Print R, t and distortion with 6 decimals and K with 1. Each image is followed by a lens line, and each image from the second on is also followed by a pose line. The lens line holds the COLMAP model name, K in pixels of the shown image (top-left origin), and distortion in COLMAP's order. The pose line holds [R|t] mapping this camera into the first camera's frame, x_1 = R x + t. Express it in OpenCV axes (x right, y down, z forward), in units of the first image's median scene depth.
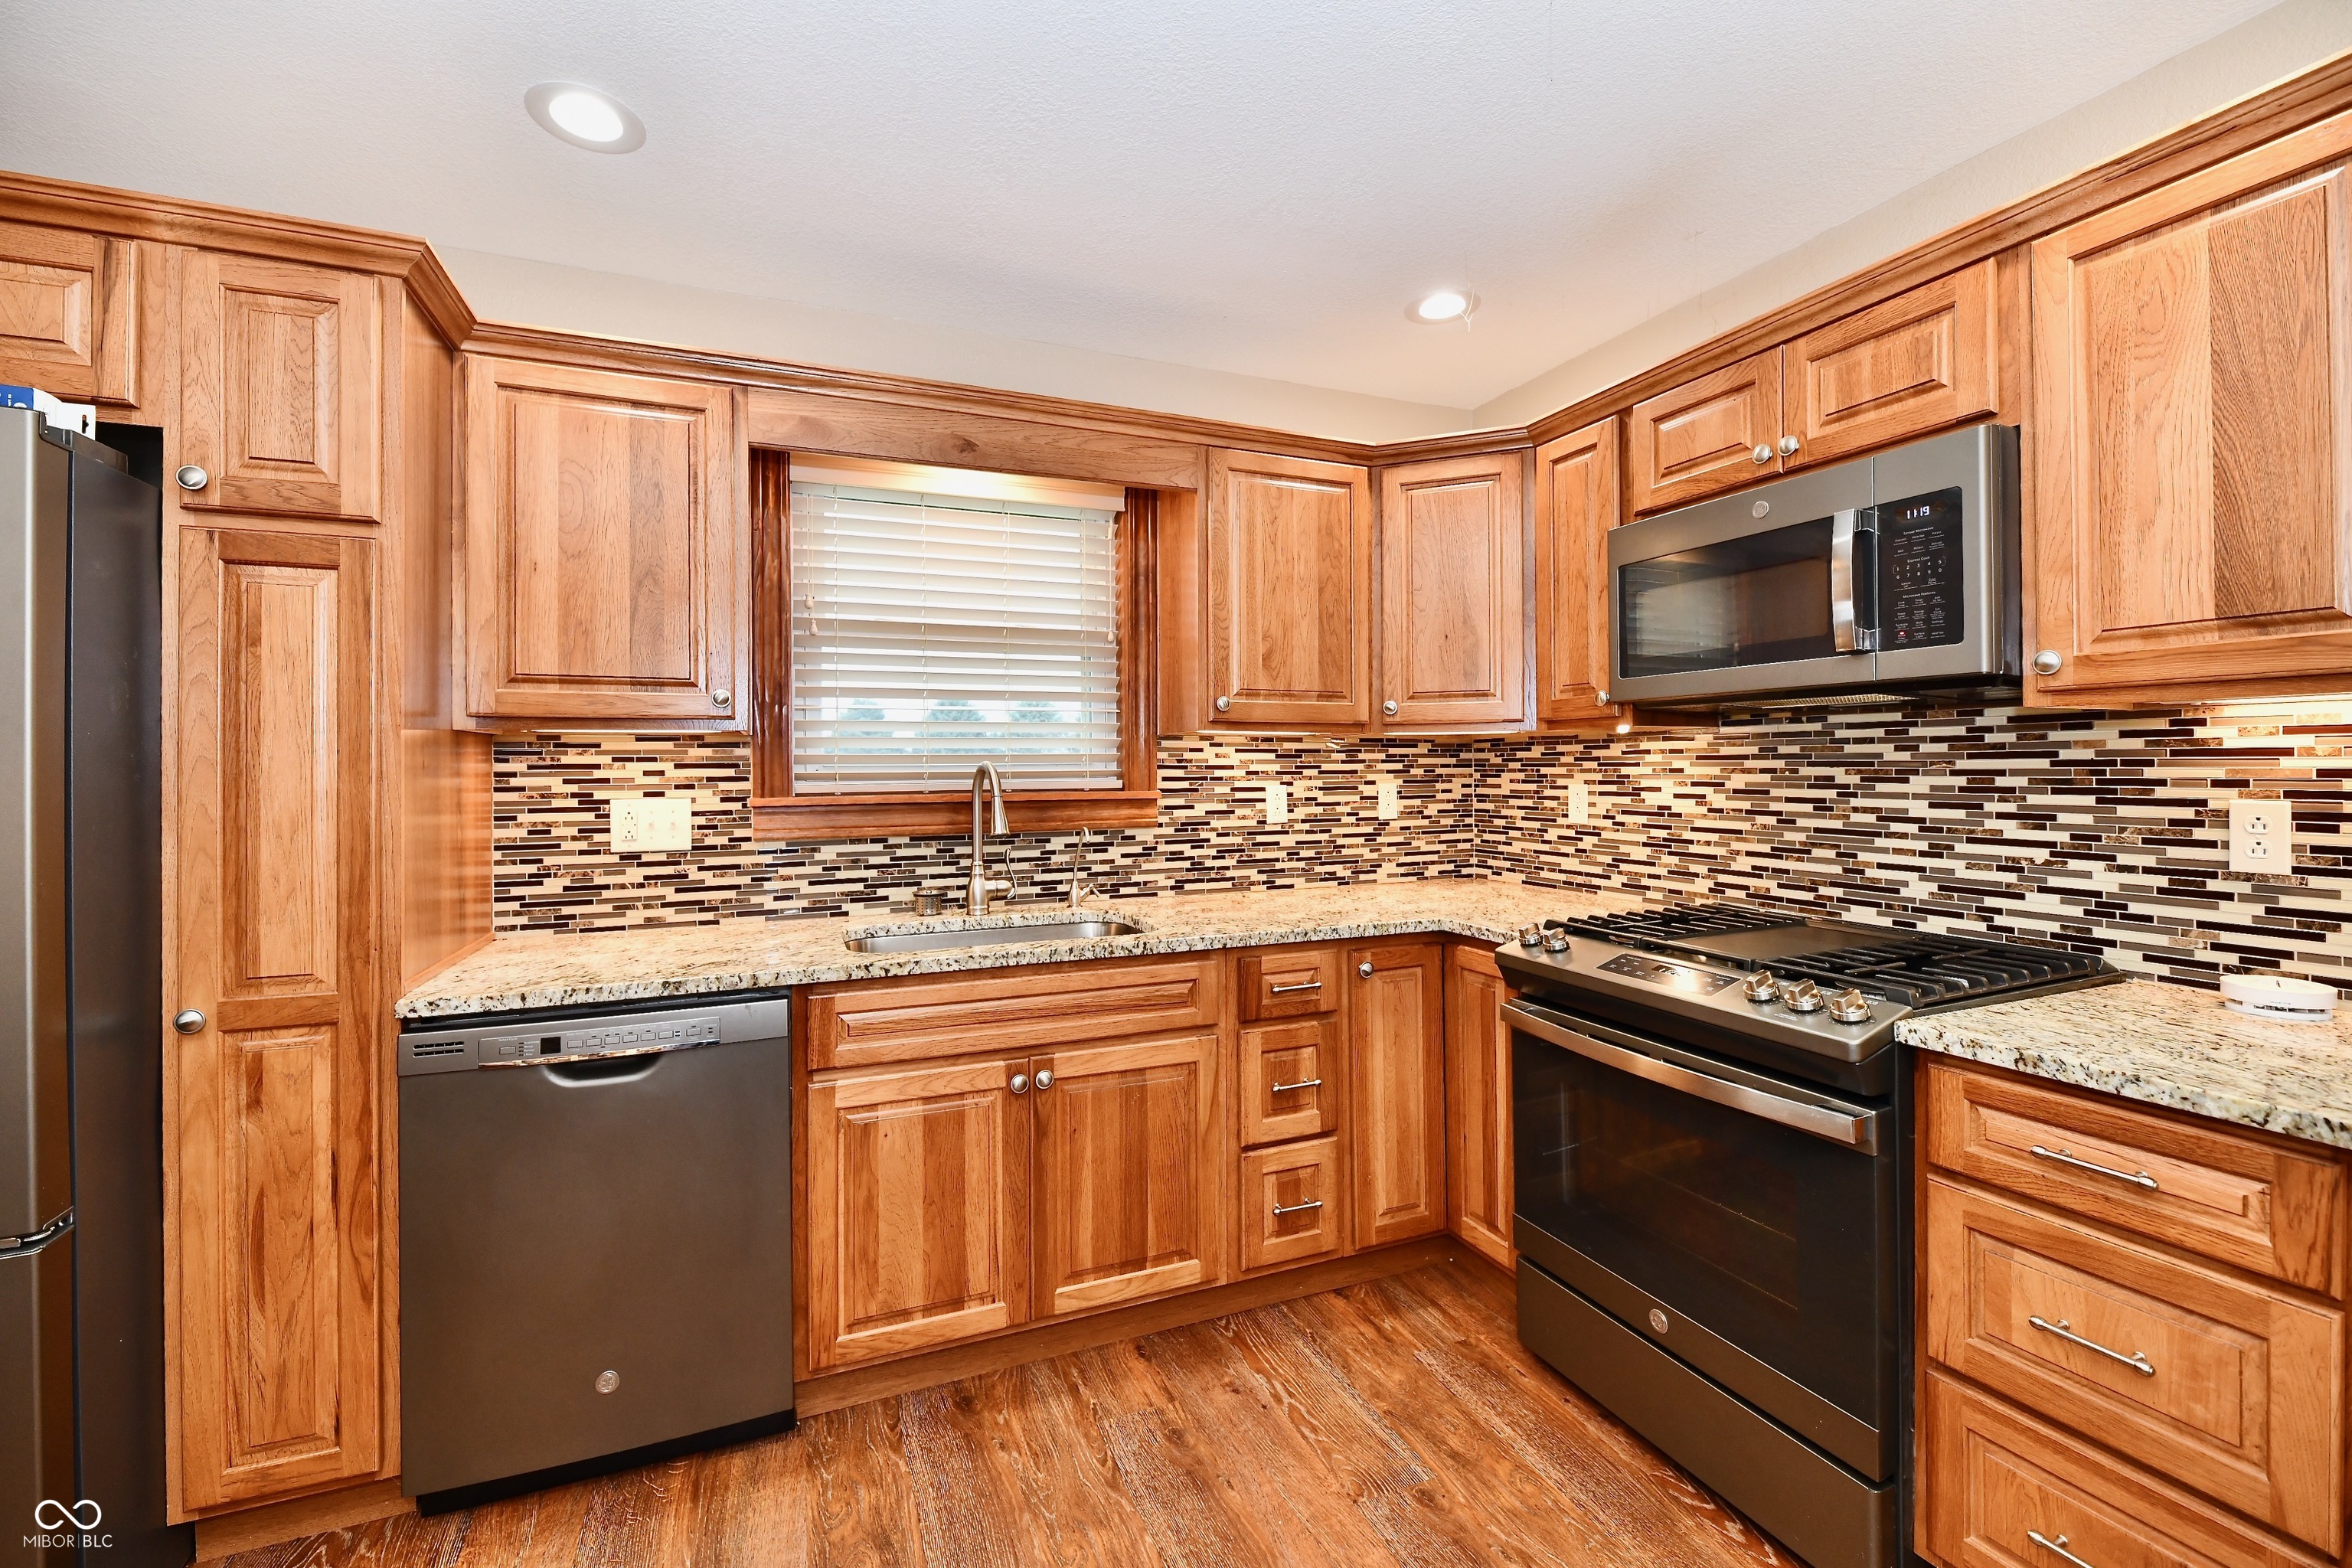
lens RADIAL K [[991.8, 0, 1173.1], [0, 991.8, 764.1], [0, 0, 1]] dist [-0.002091, -0.000558]
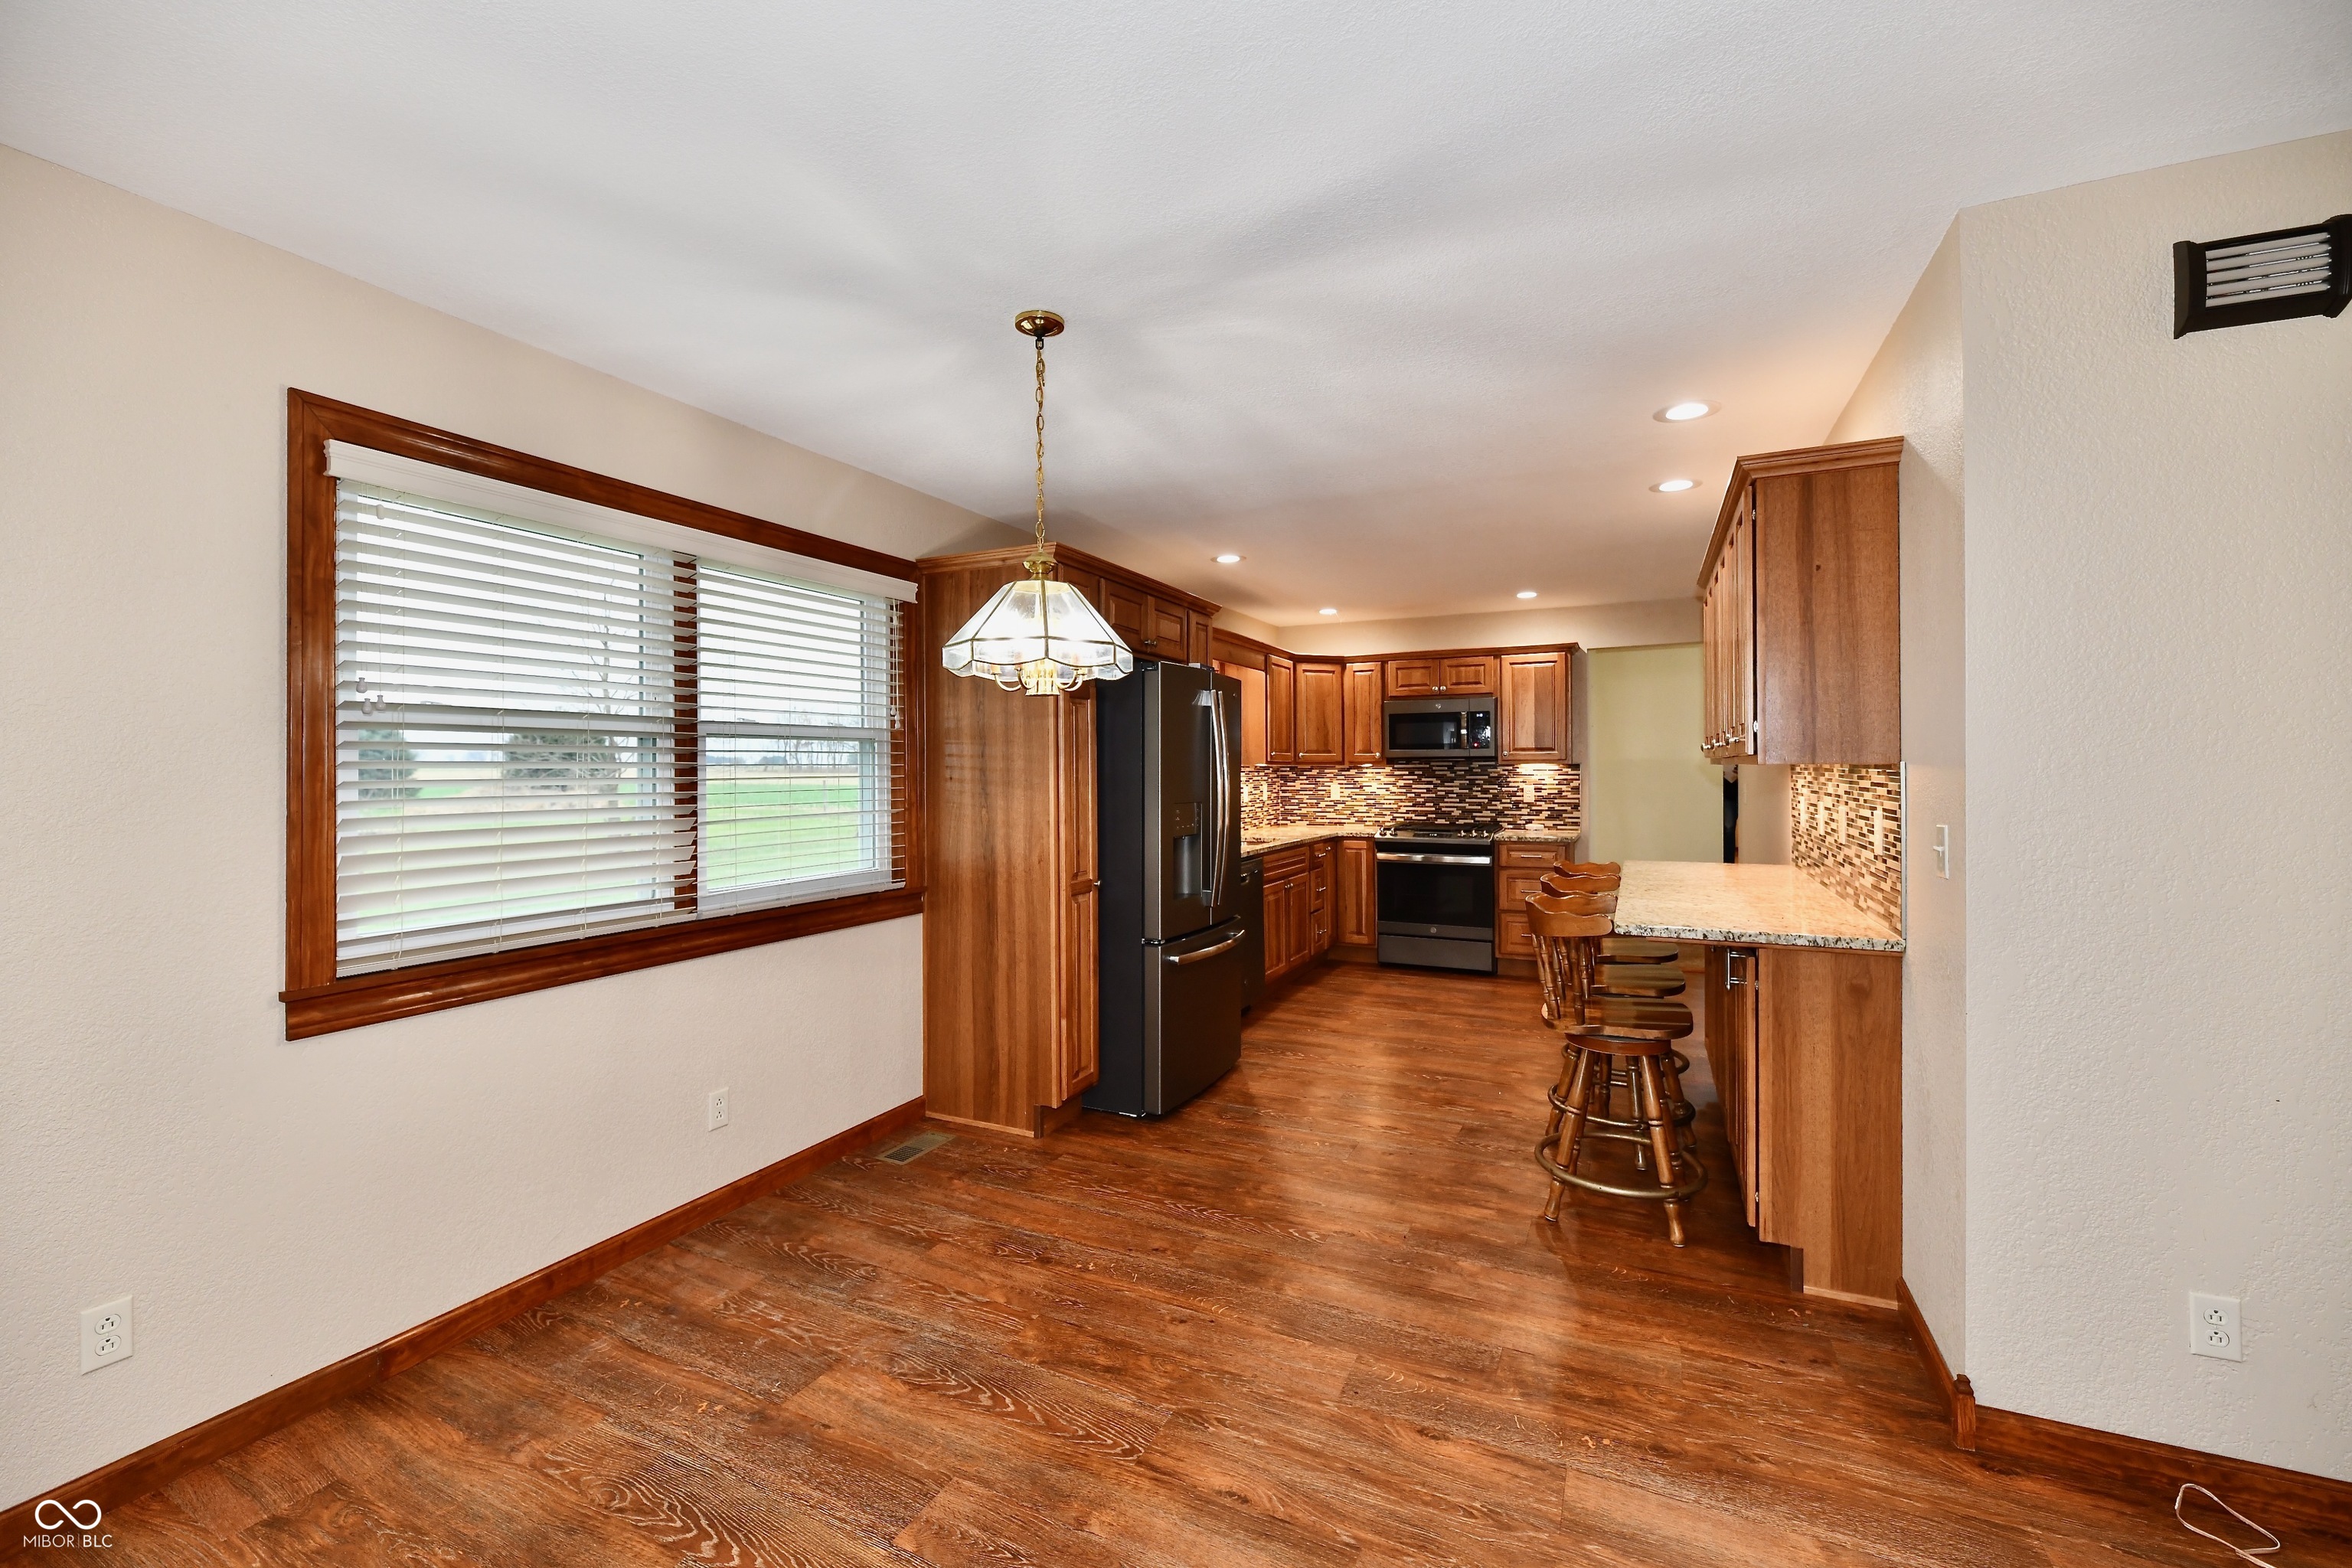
lens RADIAL K [[979.8, 0, 1169.1], [0, 979.8, 767.9], [0, 0, 1]] dist [-0.000930, -0.000243]
pose [[0.747456, -0.002503, 0.664306, -2.242962], [0.004261, 0.999990, -0.001027, -0.032996], [-0.664297, 0.003598, 0.747460, -0.897514]]
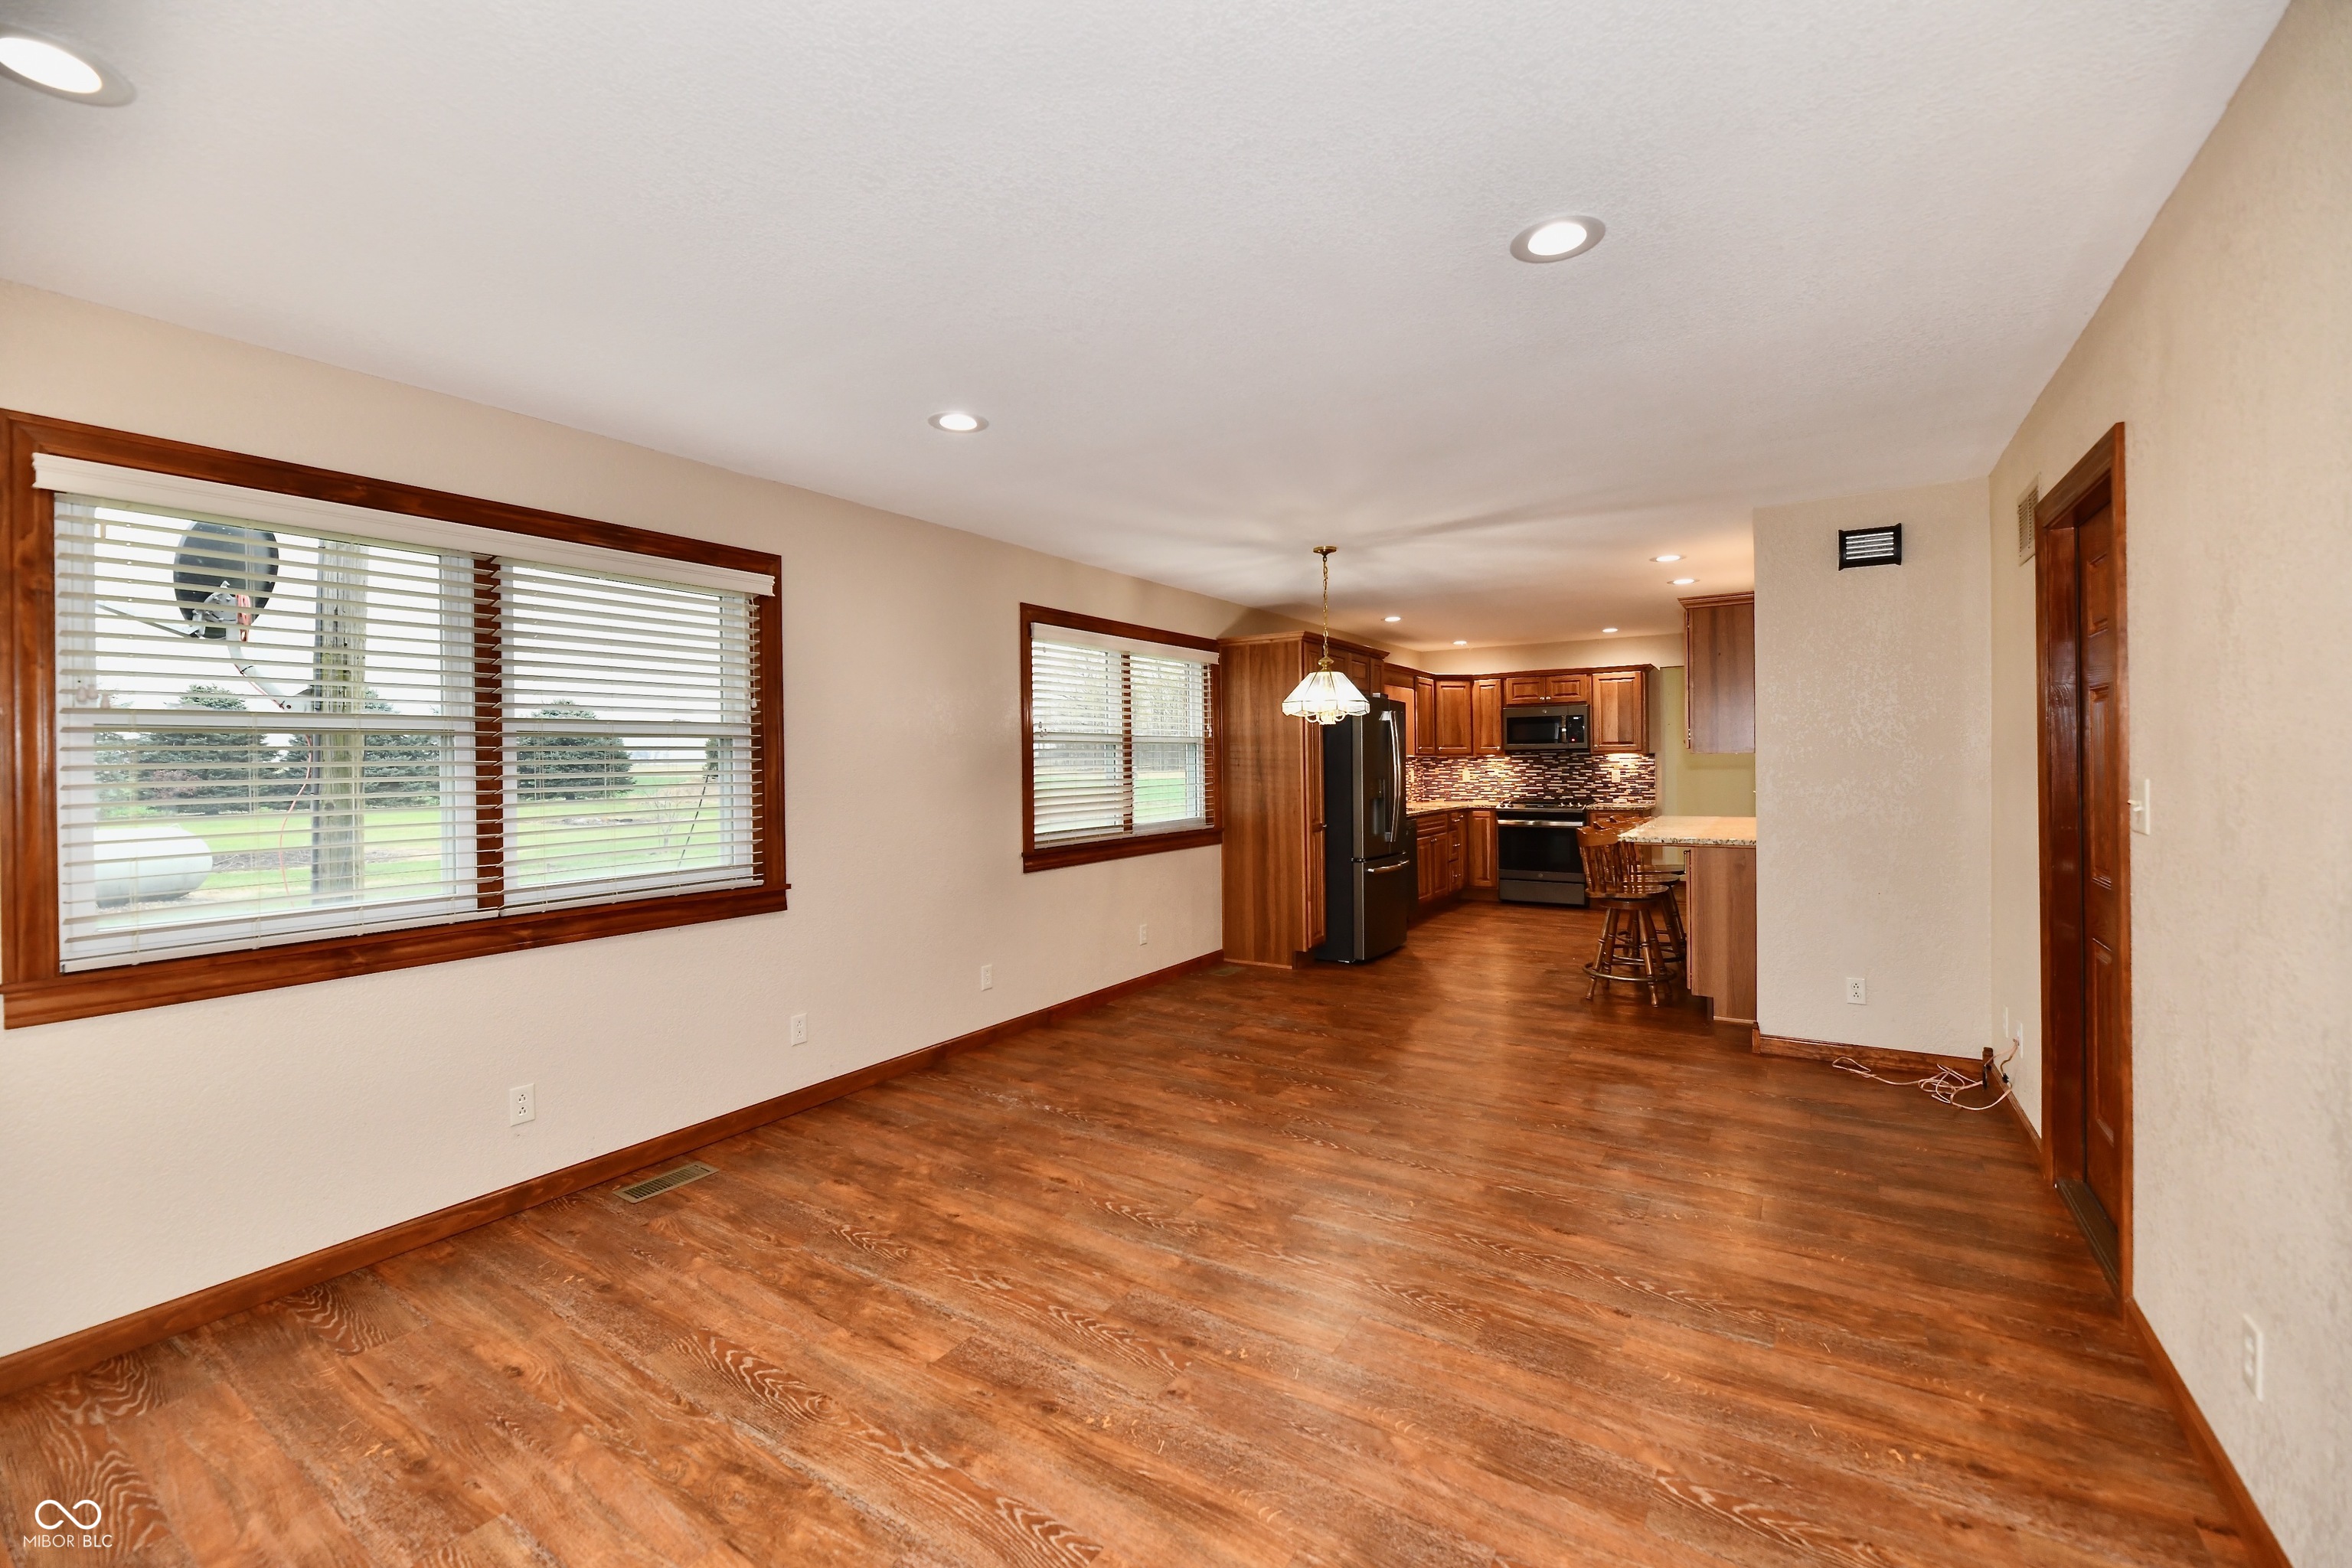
lens RADIAL K [[979.8, 0, 1169.1], [0, 979.8, 767.9], [0, 0, 1]] dist [-0.000930, -0.000243]
pose [[0.823679, -0.012811, 0.566912, -3.281503], [0.011842, 0.999915, 0.005390, -0.028389], [-0.566933, 0.002273, 0.823761, -1.714282]]
